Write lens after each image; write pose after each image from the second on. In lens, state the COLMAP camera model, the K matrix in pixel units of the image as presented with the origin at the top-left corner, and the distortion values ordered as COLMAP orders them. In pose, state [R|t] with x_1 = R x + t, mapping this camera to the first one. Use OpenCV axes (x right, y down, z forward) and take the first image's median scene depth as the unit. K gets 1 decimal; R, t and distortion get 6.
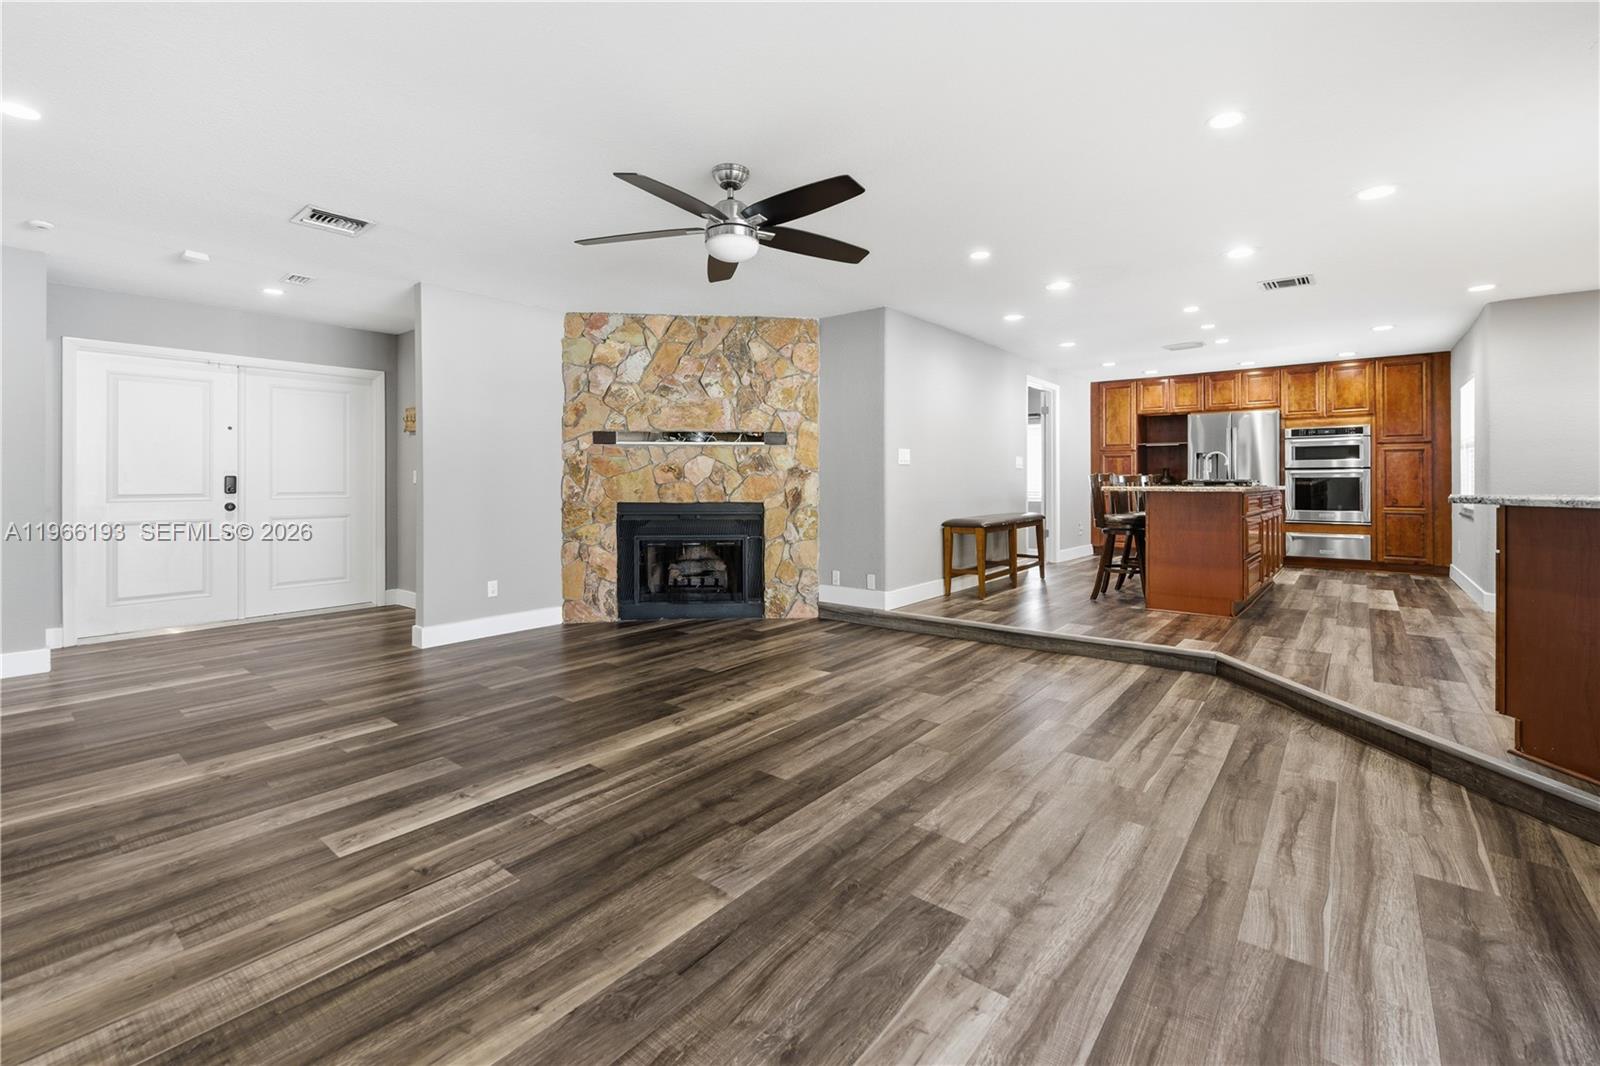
lens RADIAL K [[682.4, 0, 814.2], [0, 682.4, 482.3], [0, 0, 1]] dist [-0.000353, -0.000897]
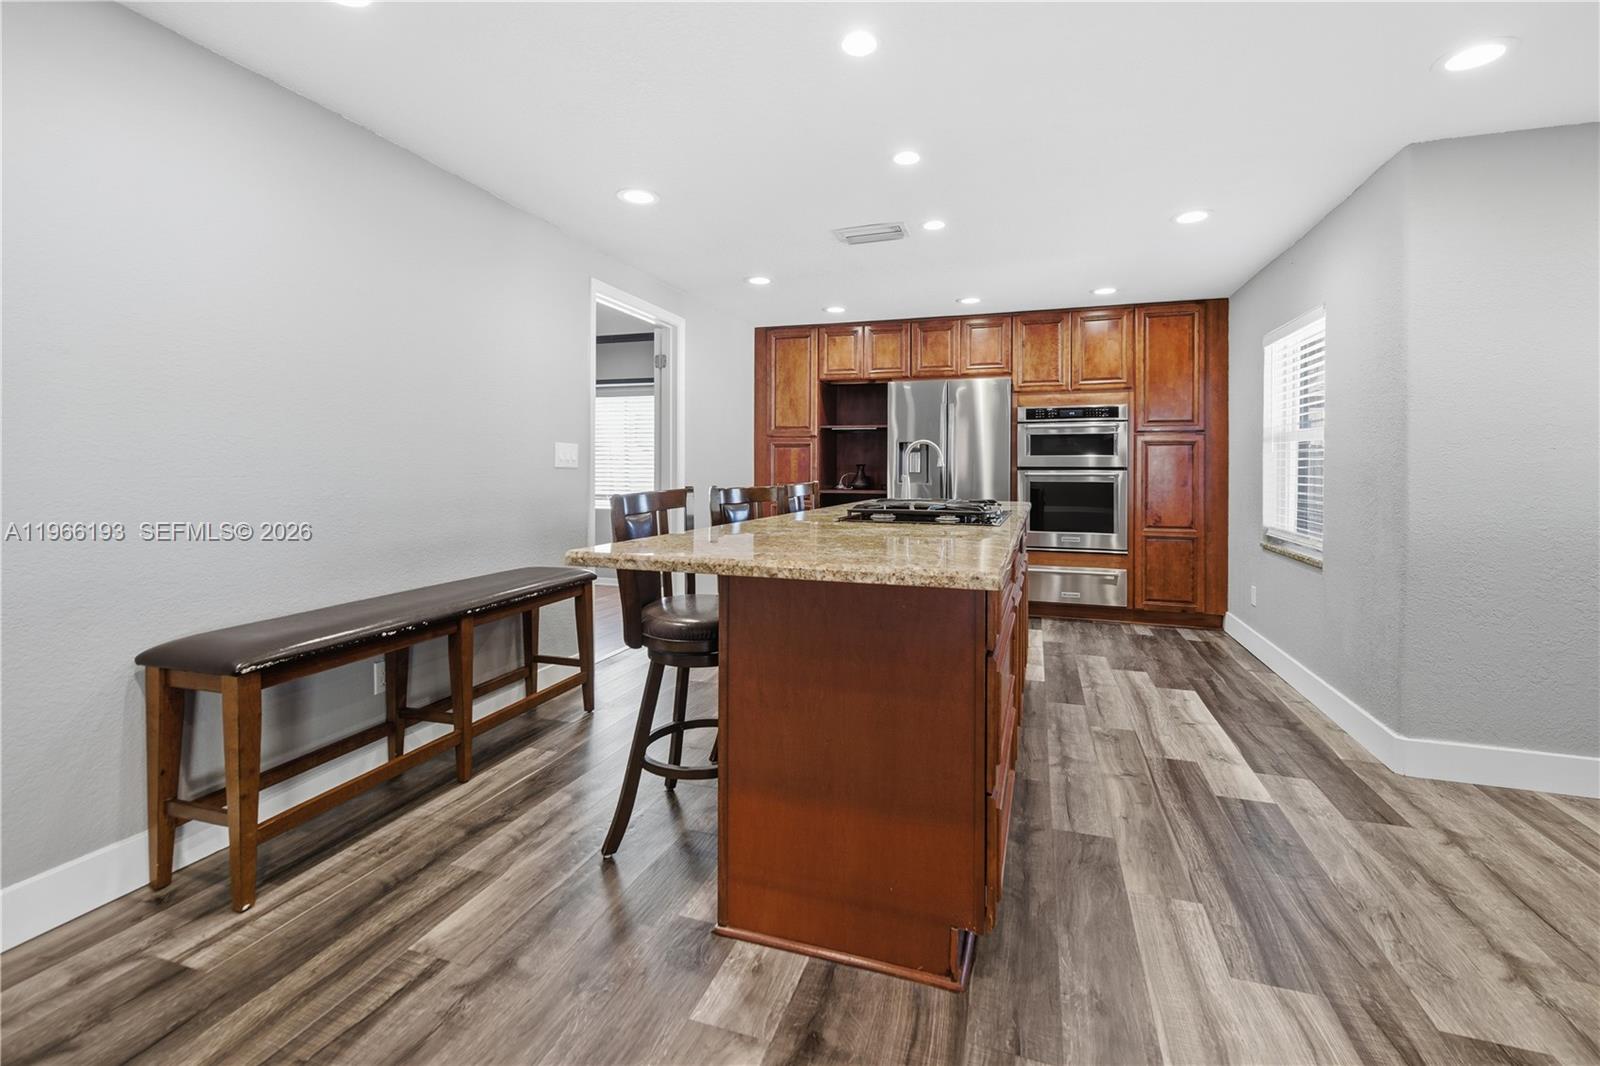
lens RADIAL K [[682.4, 0, 825.1], [0, 682.4, 472.4], [0, 0, 1]] dist [-0.000353, -0.000897]
pose [[0.930203, 0.001424, 0.367042, 0.283558], [-0.003737, 0.999977, 0.005591, -0.019327], [-0.367026, -0.006572, 0.930187, 0.468312]]
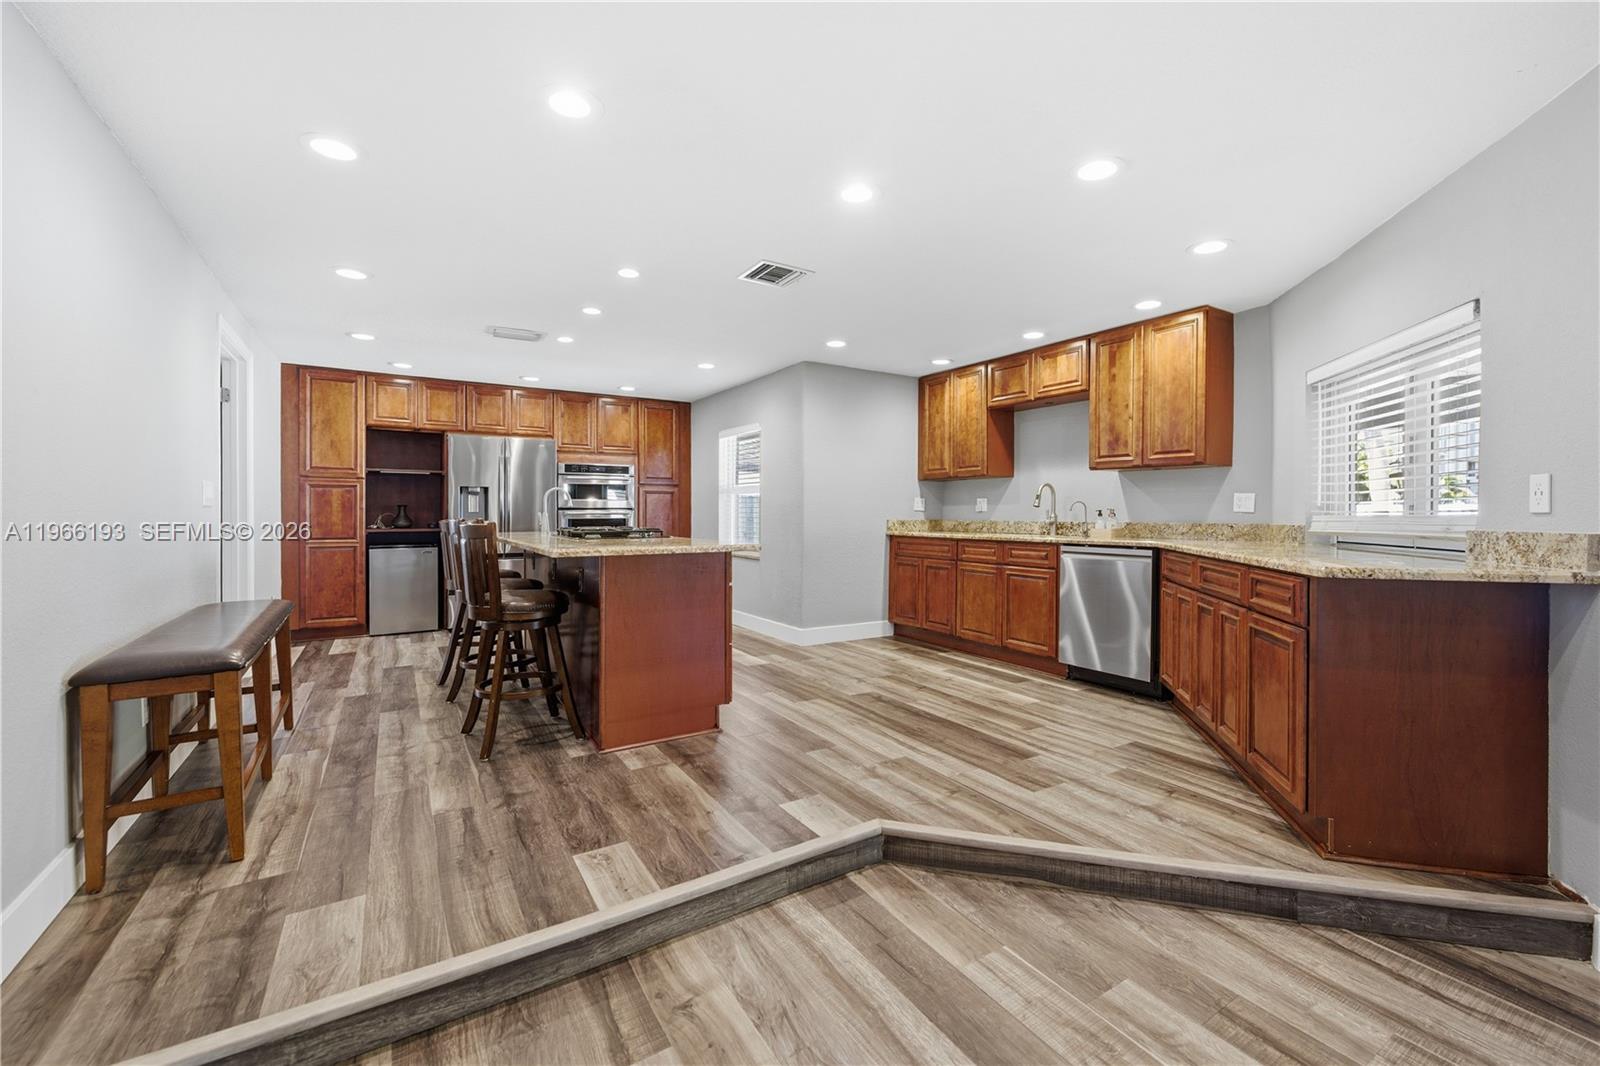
lens RADIAL K [[650.0, 0, 807.5], [0, 650.0, 520.0], [0, 0, 1]] dist [-0.004063, -0.000408]
pose [[0.324969, -0.009776, 0.945674, 0.009145], [-0.000484, 0.999945, 0.010503, -0.014605], [-0.945725, -0.003870, 0.324946, 0.441389]]
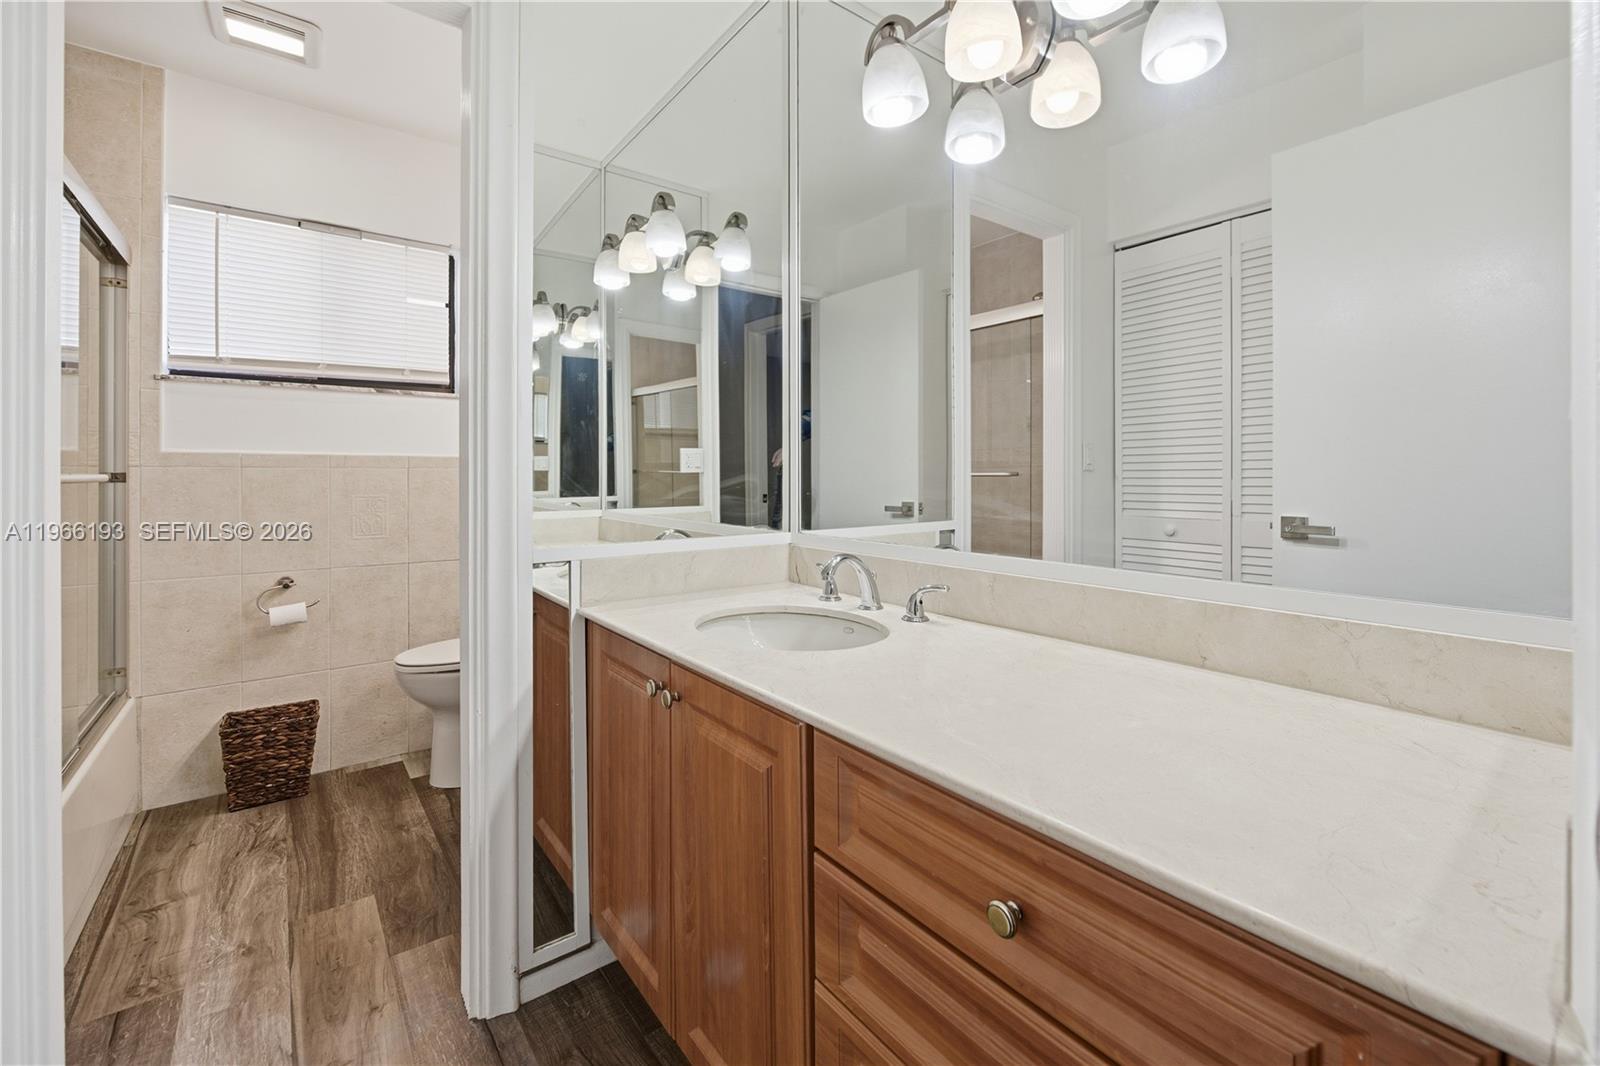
lens RADIAL K [[682.4, 0, 818.5], [0, 682.4, 474.3], [0, 0, 1]] dist [-0.000353, -0.000897]
pose [[-0.227264, 0.002531, -0.973830, 0.913418], [-0.001330, 0.999995, 0.002909, -0.019023], [0.973832, 0.001957, -0.227260, 1.233933]]
